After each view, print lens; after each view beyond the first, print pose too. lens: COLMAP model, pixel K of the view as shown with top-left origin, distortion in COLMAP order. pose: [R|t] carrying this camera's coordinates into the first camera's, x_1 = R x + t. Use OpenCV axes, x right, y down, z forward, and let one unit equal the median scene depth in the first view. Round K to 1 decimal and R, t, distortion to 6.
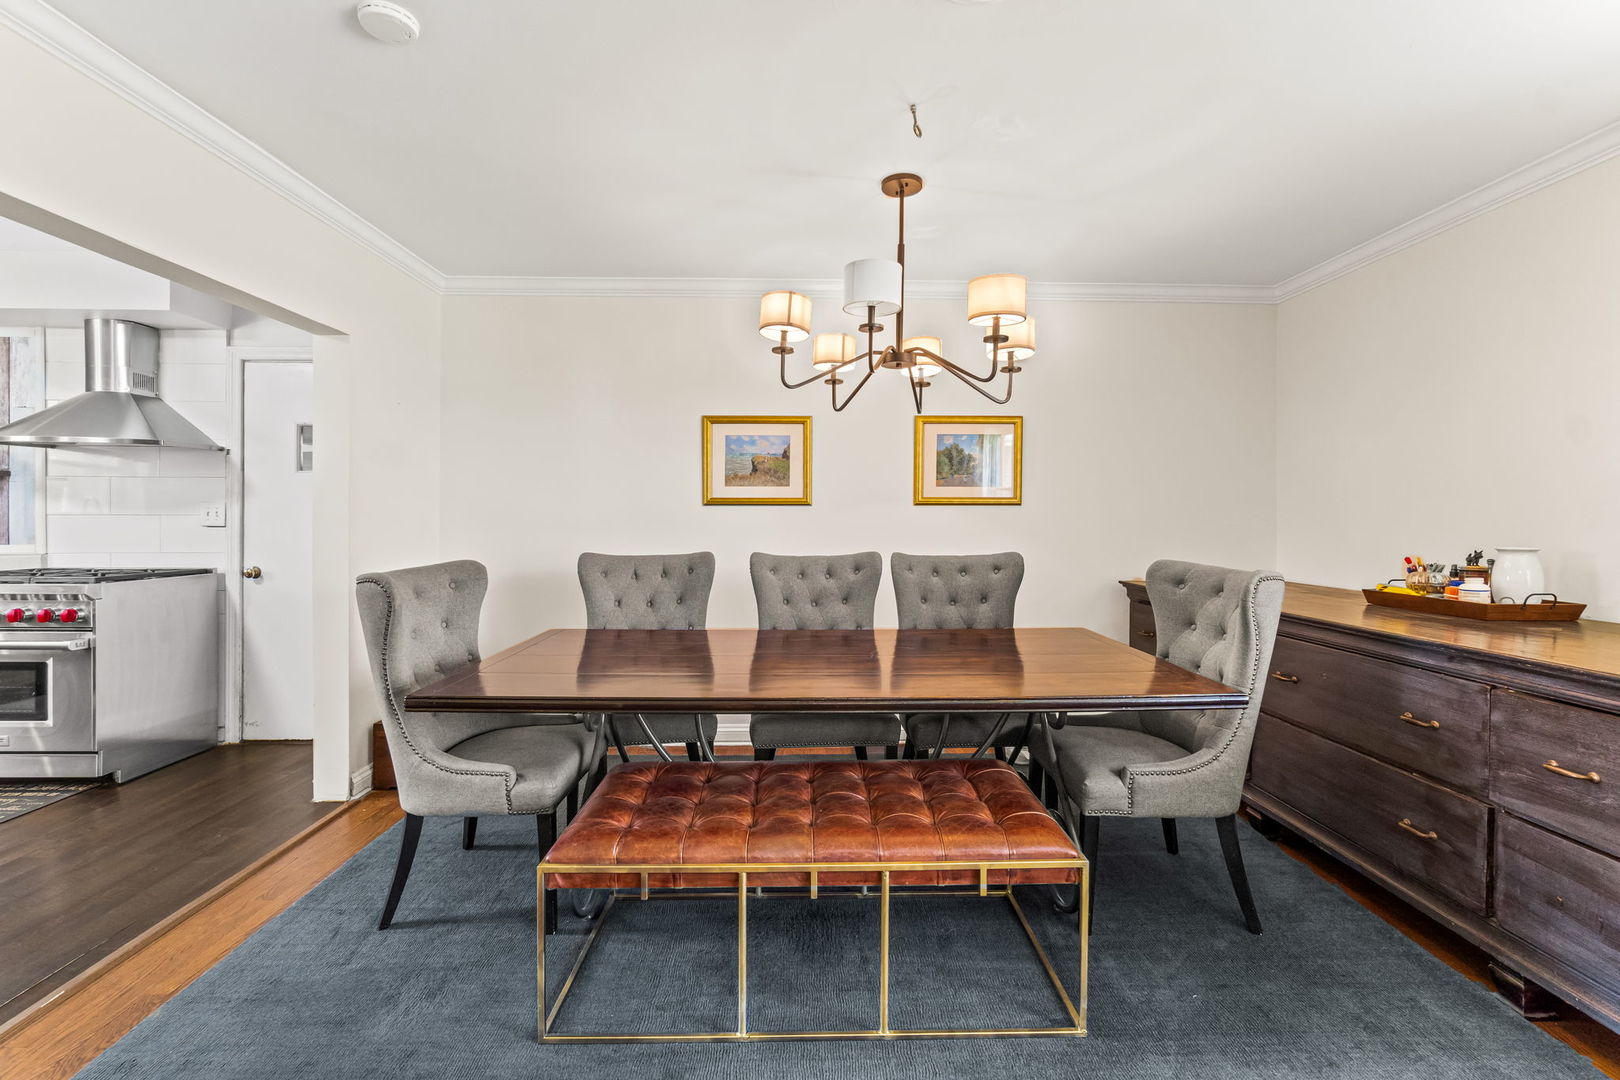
lens RADIAL K [[702.5, 0, 810.0], [0, 702.5, 530.6], [0, 0, 1]] dist [-0.003433, 0.000568]
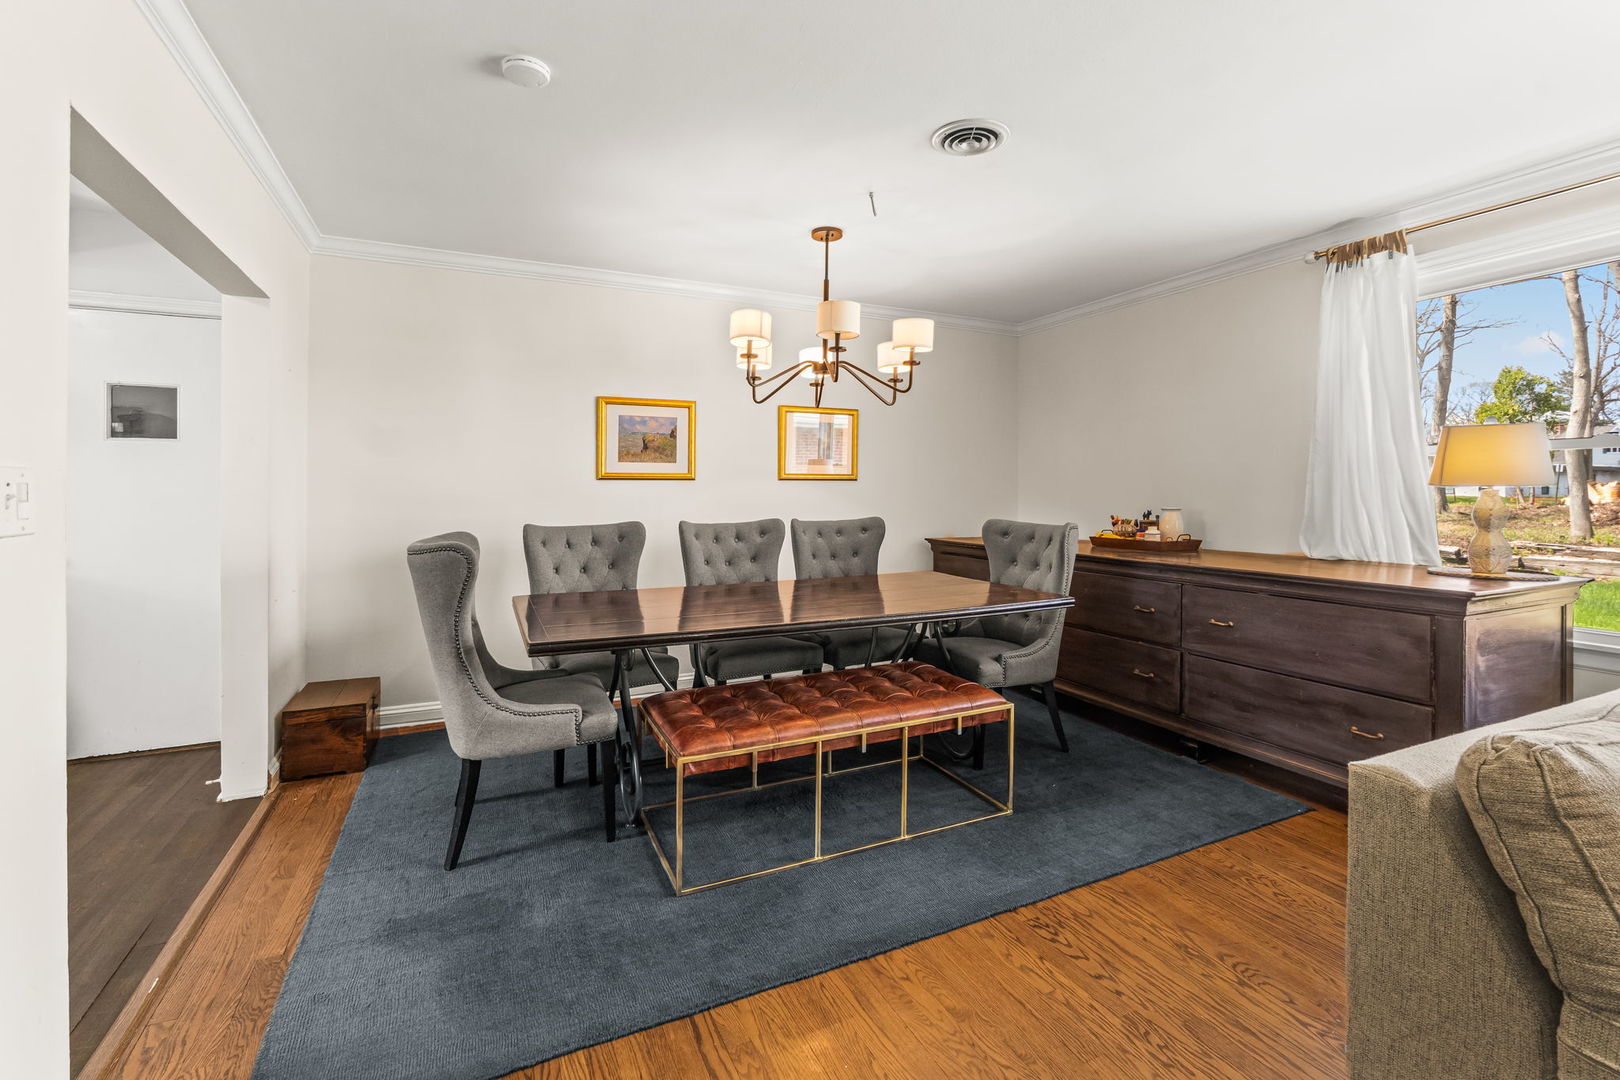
lens RADIAL K [[719.9, 0, 809.7], [0, 719.9, 506.1], [0, 0, 1]] dist [-0.000702, -0.000013]
pose [[0.911854, -0.010715, 0.410374, -0.445641], [0.009685, 0.999943, 0.004589, 0.004045], [-0.410399, -0.000210, 0.911906, -0.198073]]
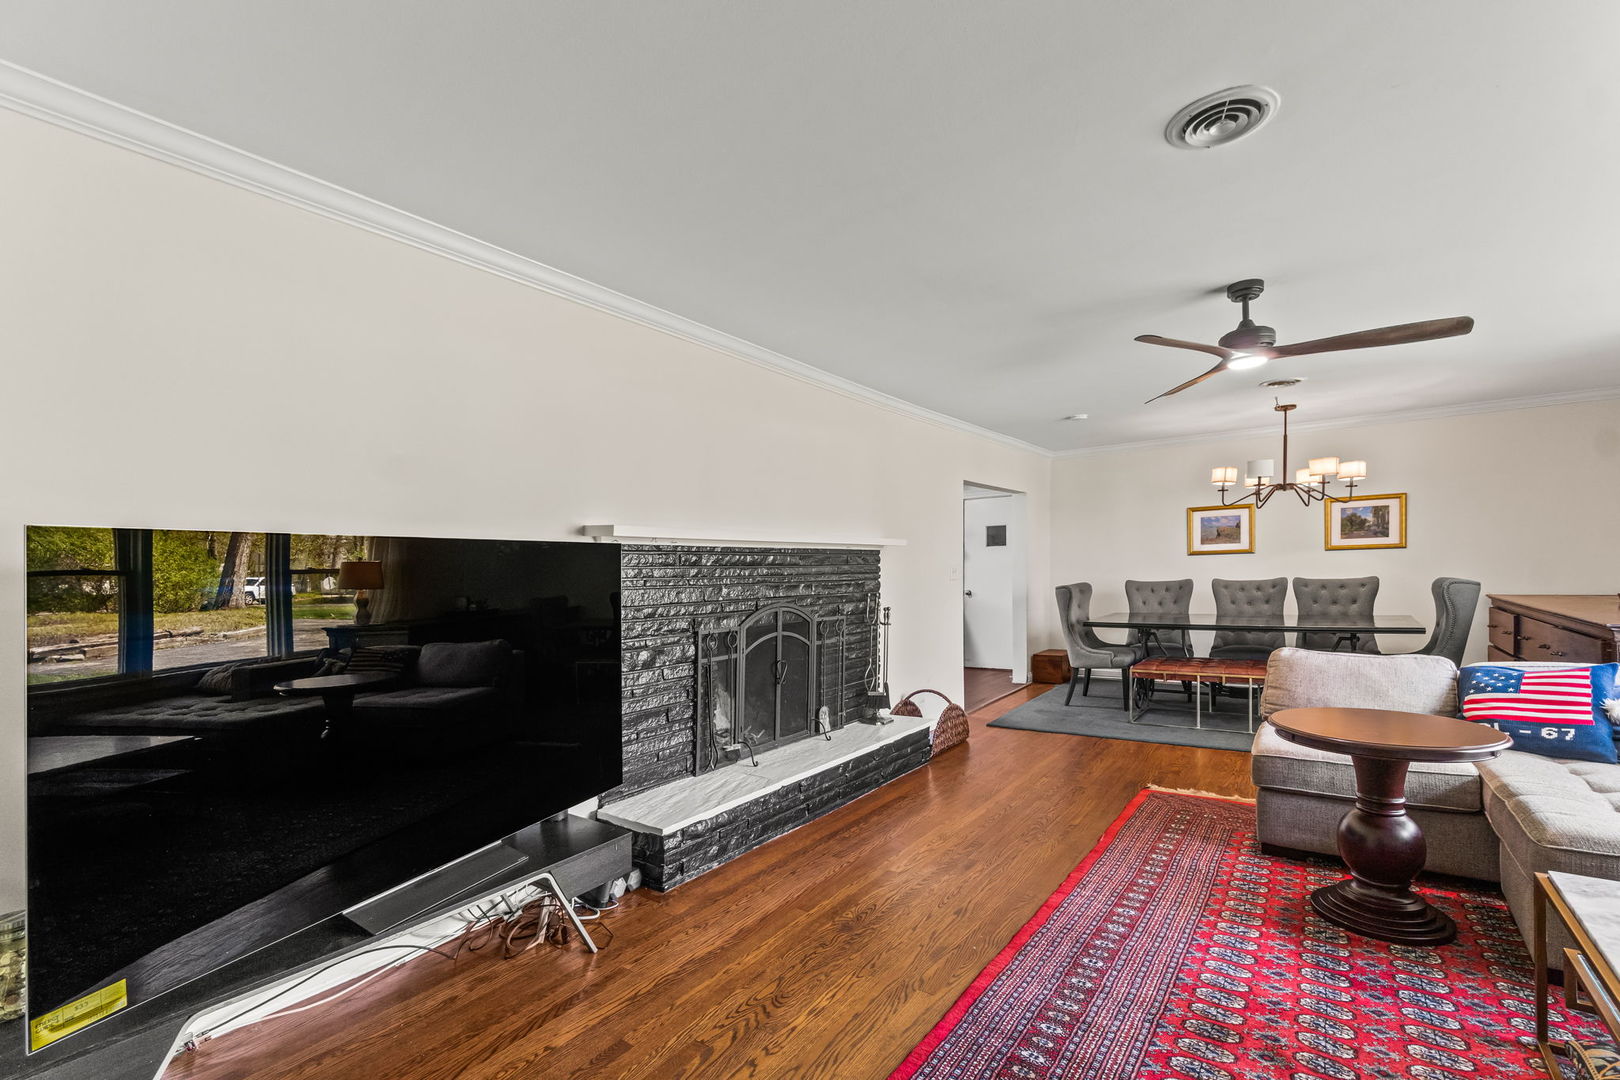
lens RADIAL K [[747.7, 0, 811.0], [0, 747.7, 604.1], [0, 0, 1]] dist [-0.000901, 0.000183]
pose [[0.809102, 0.001842, -0.587666, 0.300946], [0.021508, 0.999232, 0.032744, 0.010187], [0.587275, -0.039132, 0.808441, -1.756102]]
